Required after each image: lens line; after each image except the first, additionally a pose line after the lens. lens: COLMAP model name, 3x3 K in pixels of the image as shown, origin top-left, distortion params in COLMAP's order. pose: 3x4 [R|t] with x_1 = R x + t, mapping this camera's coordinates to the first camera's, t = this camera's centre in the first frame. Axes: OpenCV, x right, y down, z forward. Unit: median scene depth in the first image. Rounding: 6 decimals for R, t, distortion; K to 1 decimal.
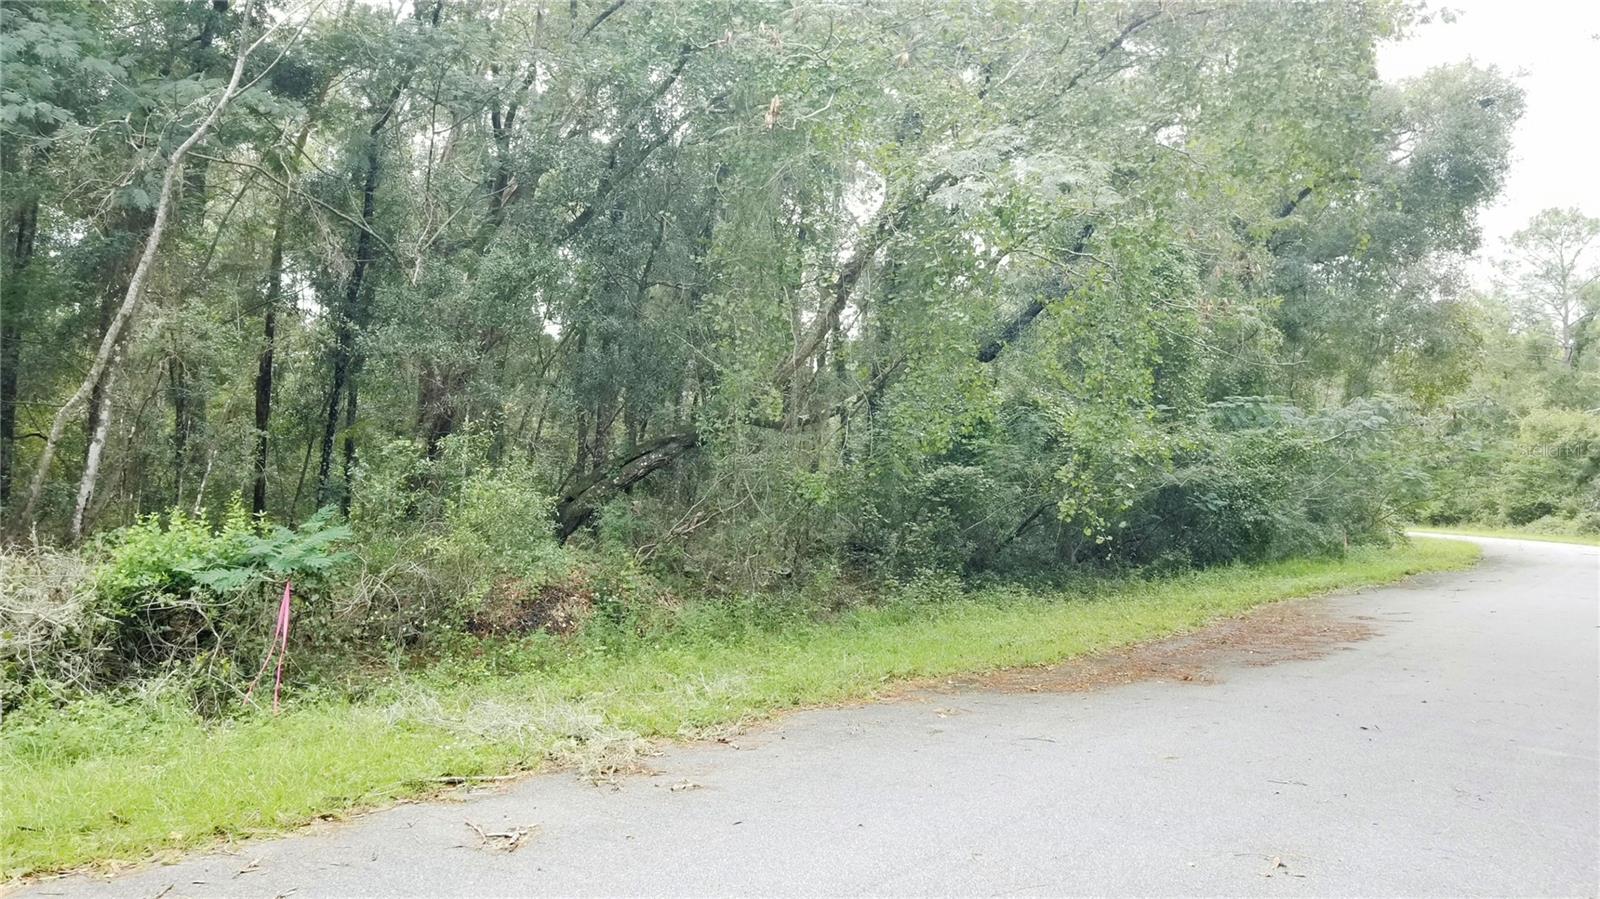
lens RADIAL K [[1254.4, 0, 800.0], [0, 1254.4, 449.5], [0, 0, 1]] dist [0.055353, -0.093699]
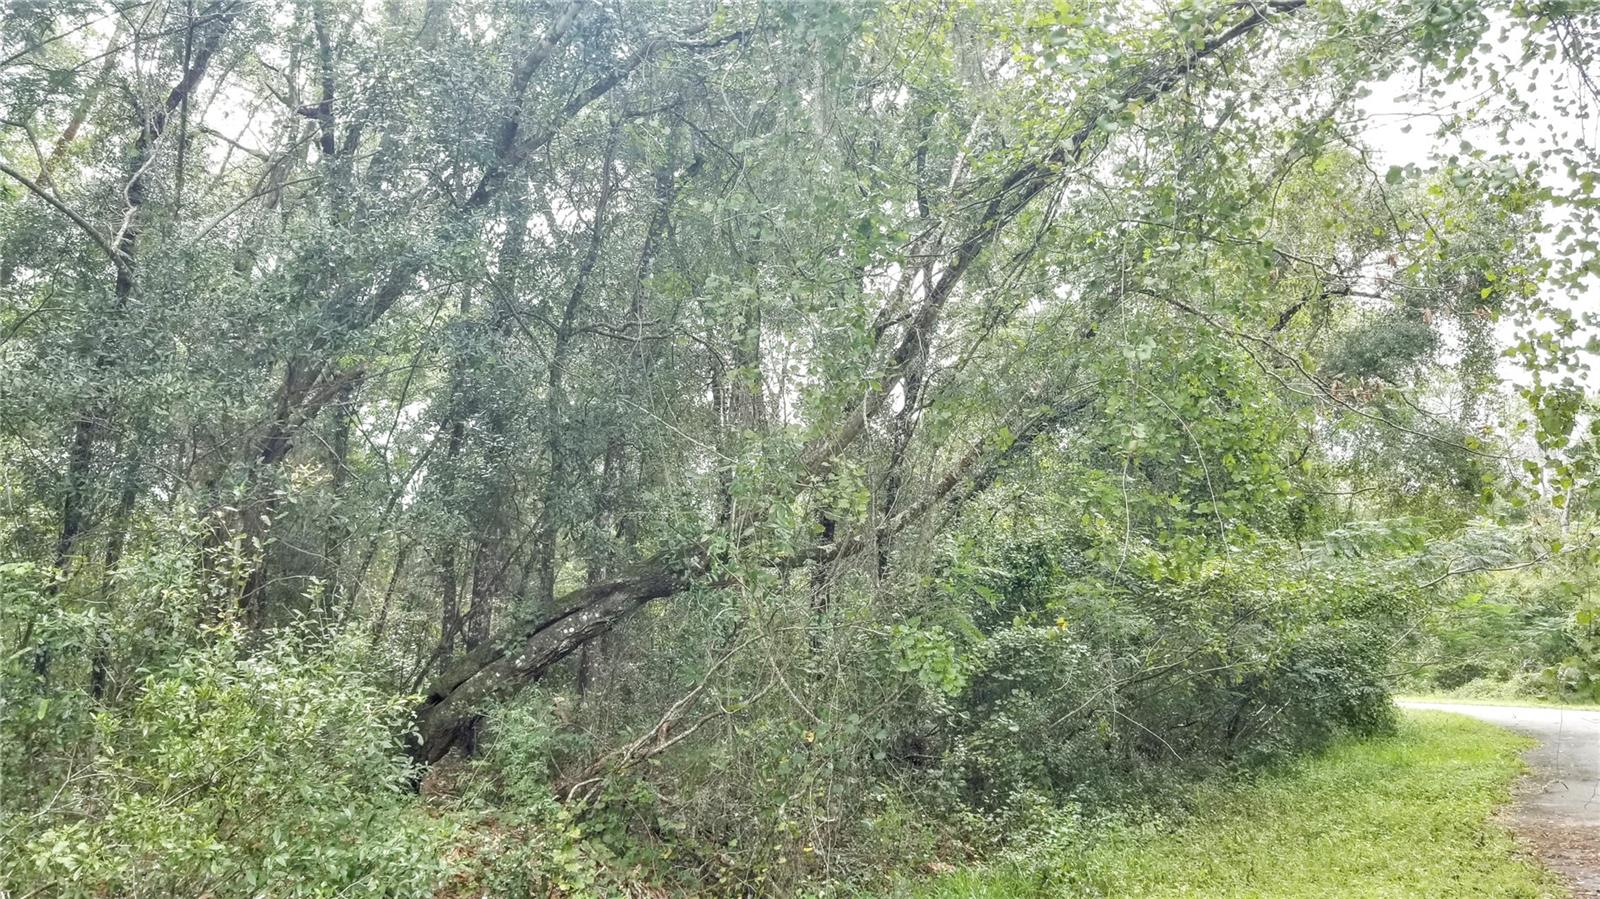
lens RADIAL K [[1260.2, 0, 800.0], [0, 1260.2, 449.5], [0, 0, 1]] dist [0.095684, -0.167810]
pose [[0.993911, -0.015212, 0.109133, -0.080777], [0.030782, 0.989324, -0.142445, 0.015168], [-0.105801, 0.144937, 0.983768, 0.403094]]
